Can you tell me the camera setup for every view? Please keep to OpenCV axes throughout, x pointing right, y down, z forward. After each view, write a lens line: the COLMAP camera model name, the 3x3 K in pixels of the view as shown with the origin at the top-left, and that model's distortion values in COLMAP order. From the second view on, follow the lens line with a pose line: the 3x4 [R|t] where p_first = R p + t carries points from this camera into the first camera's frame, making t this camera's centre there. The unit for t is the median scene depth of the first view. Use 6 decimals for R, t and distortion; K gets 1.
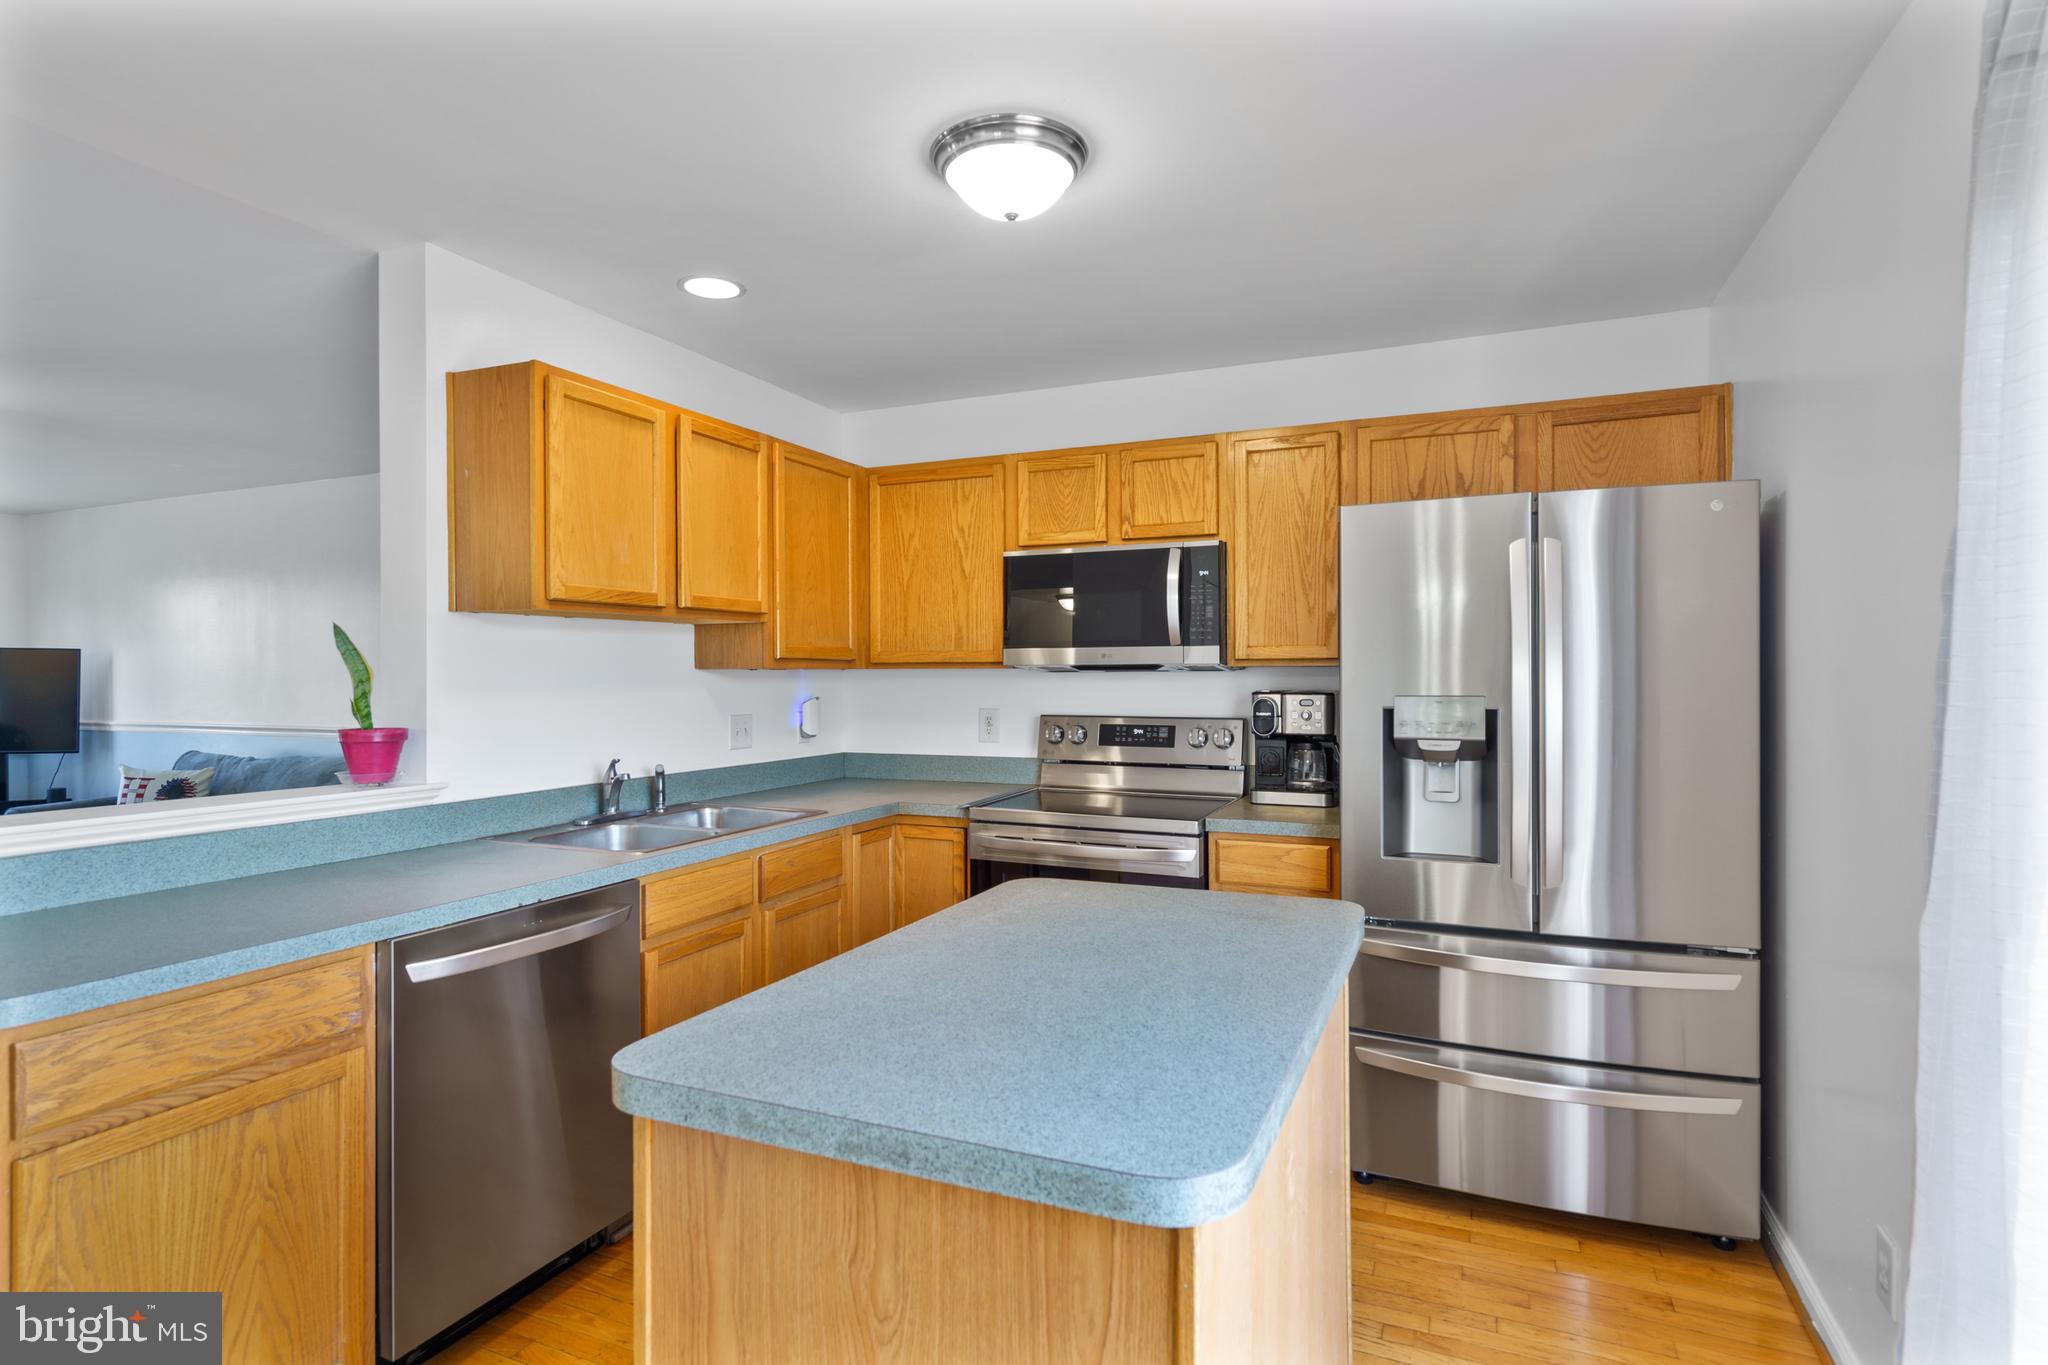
lens RADIAL K [[1045.8, 0, 1016.6], [0, 1045.8, 687.3], [0, 0, 1]] dist [-0.000013, 0.001288]
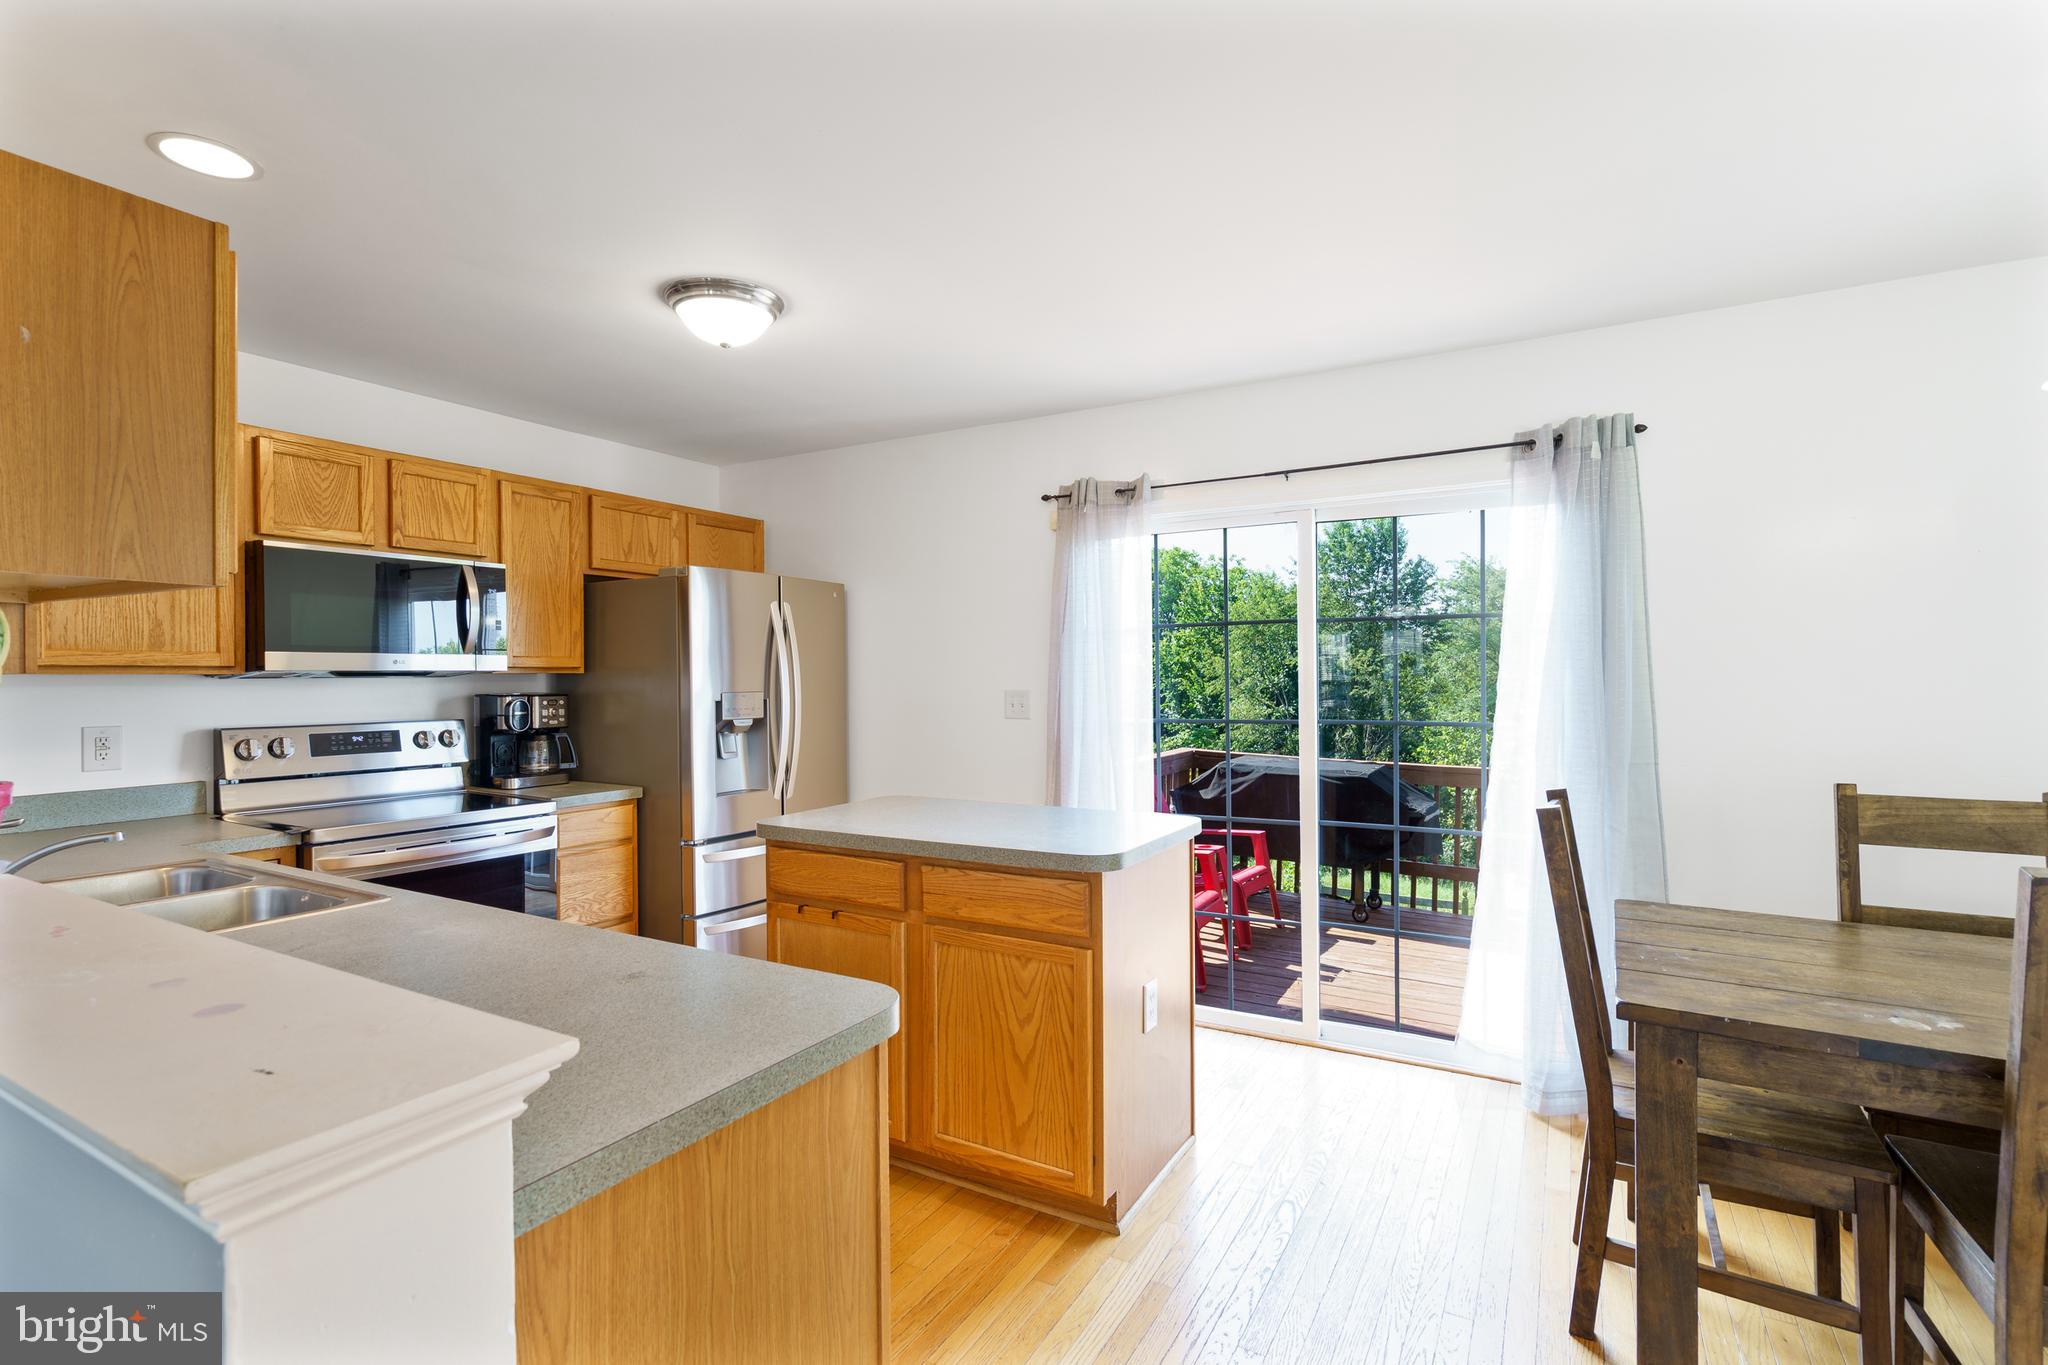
lens RADIAL K [[945.0, 0, 1024.0], [0, 945.0, 682.5], [0, 0, 1]] dist [-0.002794, 0.000252]
pose [[0.105360, -0.005419, 0.994419, -0.882517], [0.017004, 0.999849, 0.003647, -0.004199], [-0.994289, 0.016525, 0.105436, 0.357293]]
